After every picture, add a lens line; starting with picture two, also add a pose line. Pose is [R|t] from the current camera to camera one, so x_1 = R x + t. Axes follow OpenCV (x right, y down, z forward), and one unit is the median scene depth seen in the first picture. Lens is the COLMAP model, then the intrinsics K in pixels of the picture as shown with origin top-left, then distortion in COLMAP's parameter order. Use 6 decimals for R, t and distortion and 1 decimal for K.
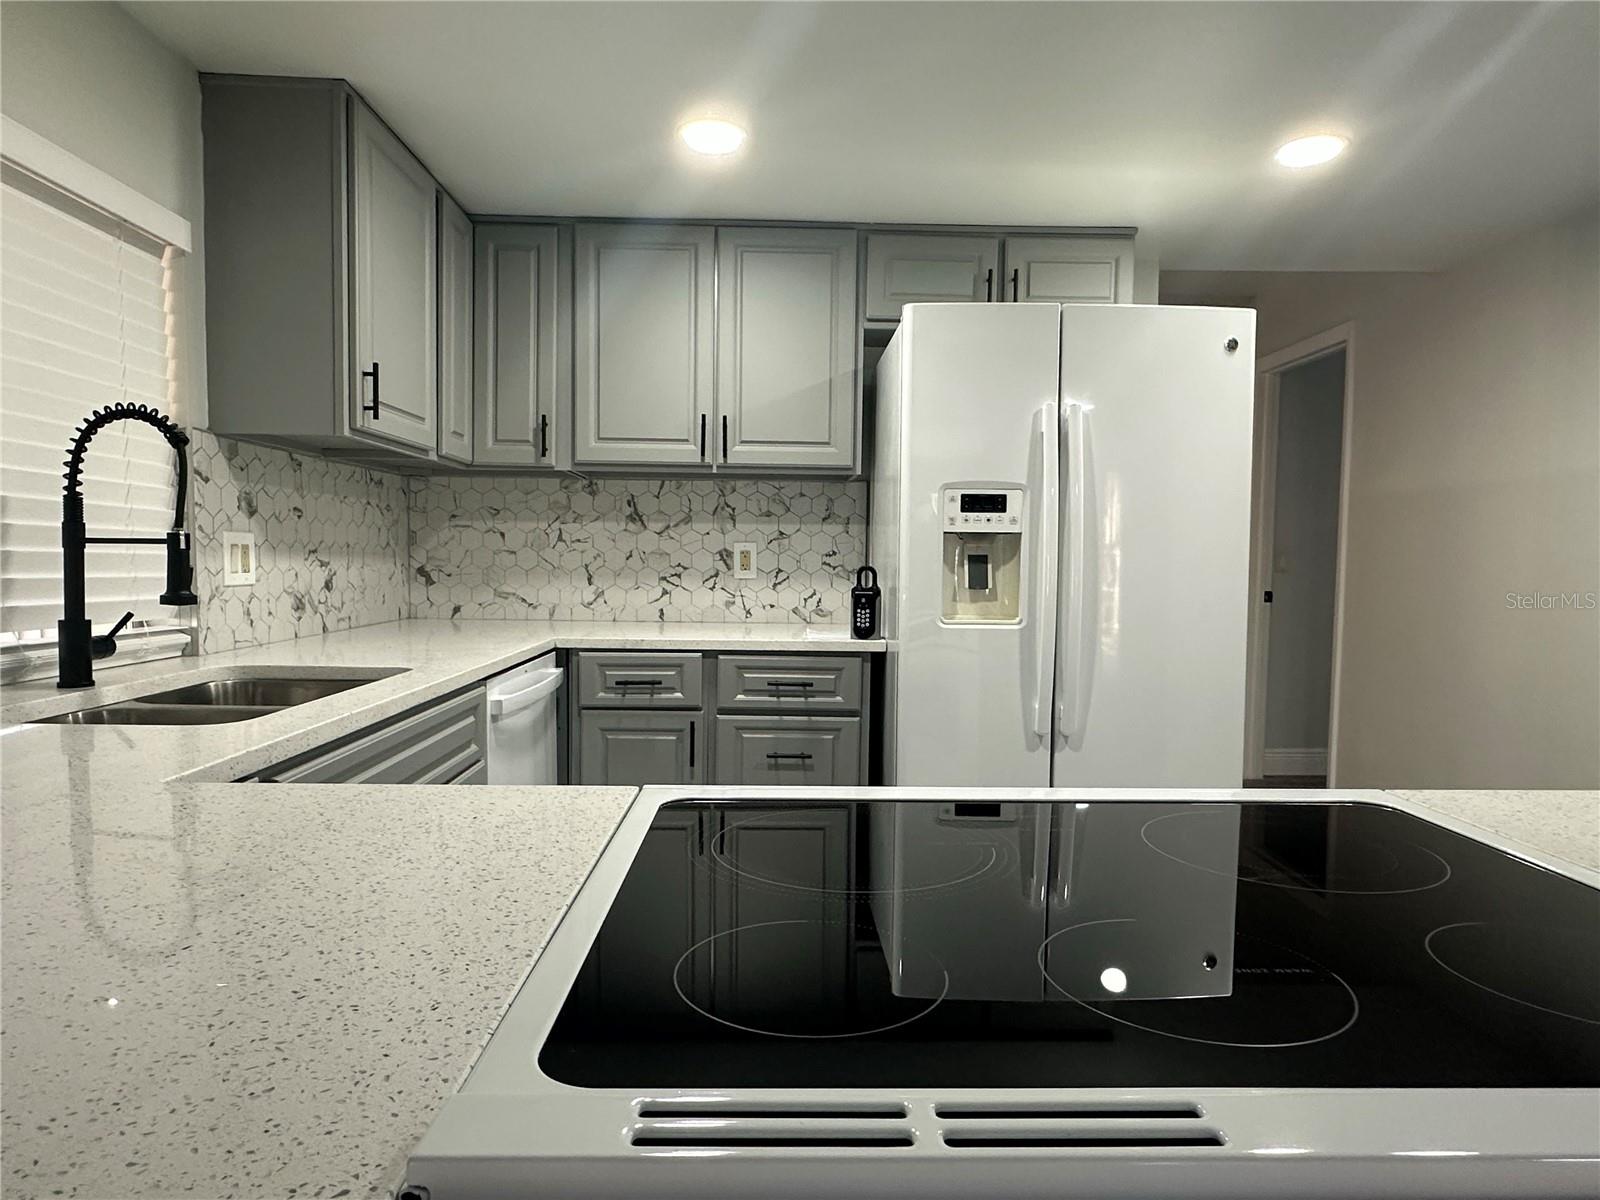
lens RADIAL K [[971.4, 0, 799.8], [0, 971.4, 605.8], [0, 0, 1]] dist [0.007069, 0.000799]
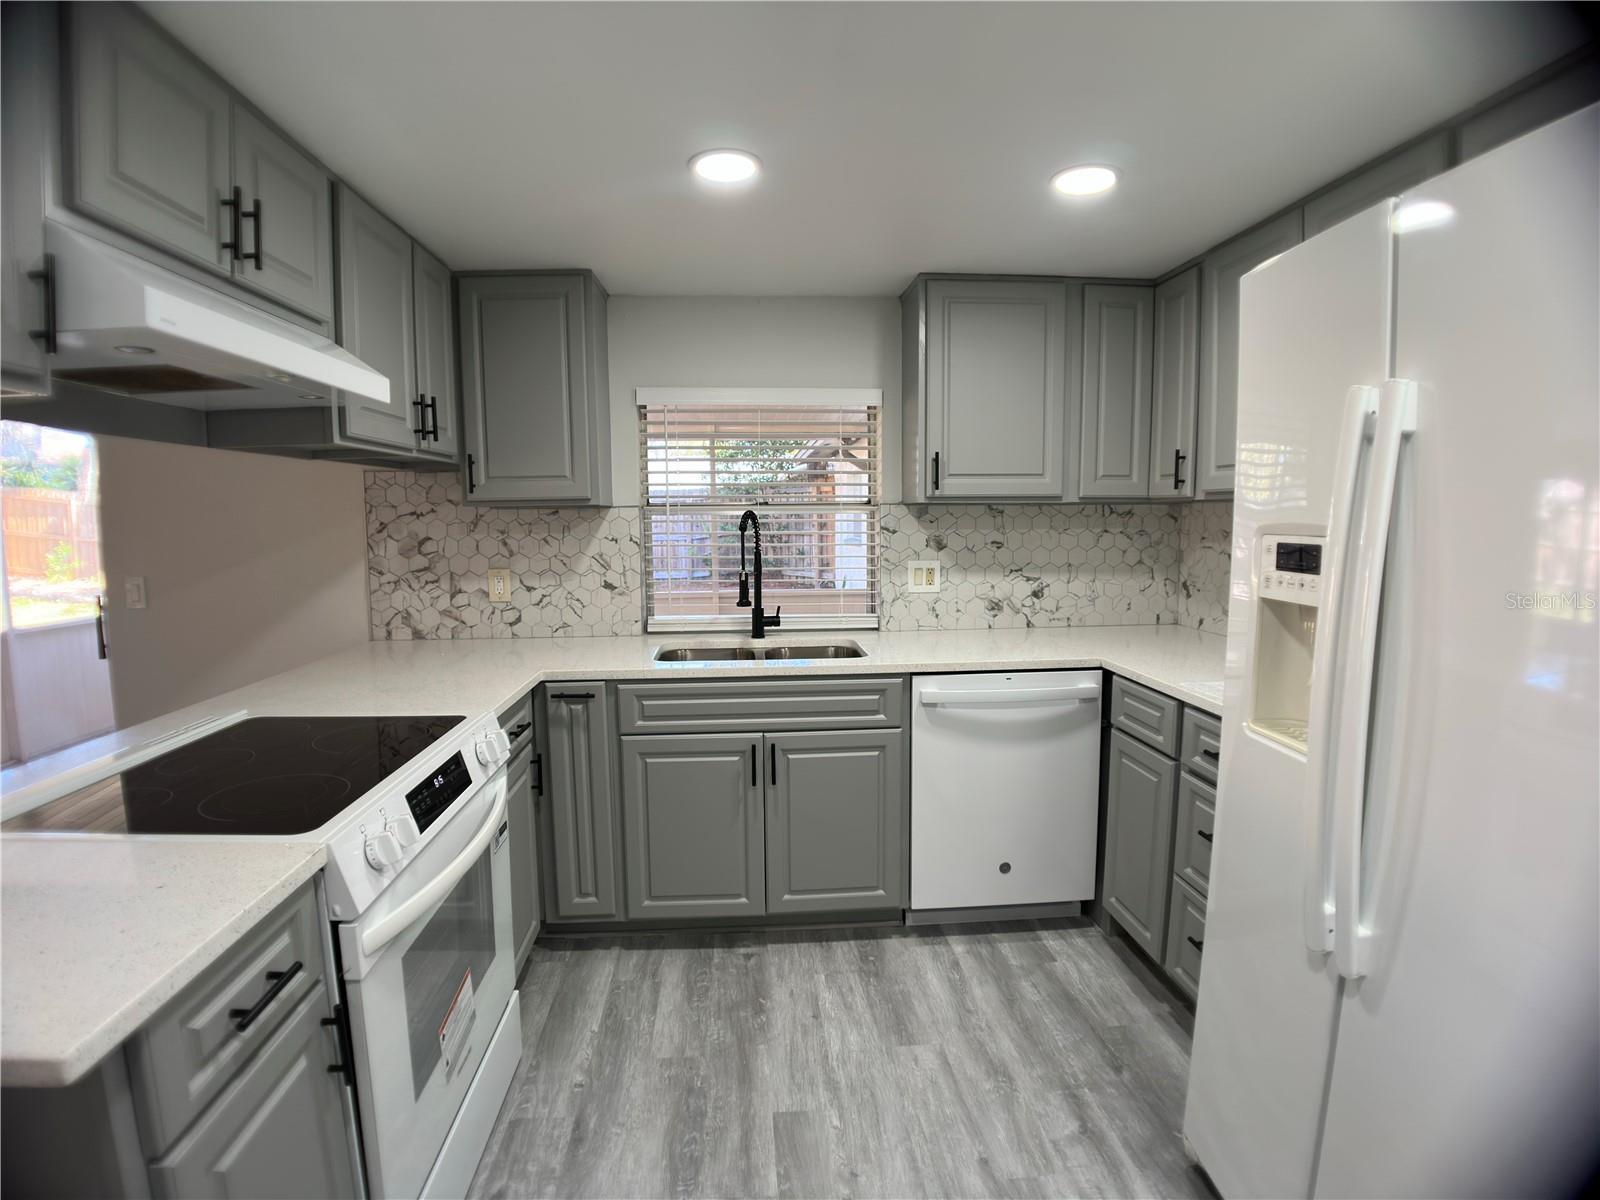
lens RADIAL K [[775.8, 0, 786.1], [0, 775.8, 599.8], [0, 0, 1]] dist [-0.074271, 0.001583]
pose [[0.041947, 0.093322, -0.994752, 0.647130], [-0.040189, 0.994980, 0.091648, -0.107018], [0.998311, 0.036134, 0.045487, 0.629197]]
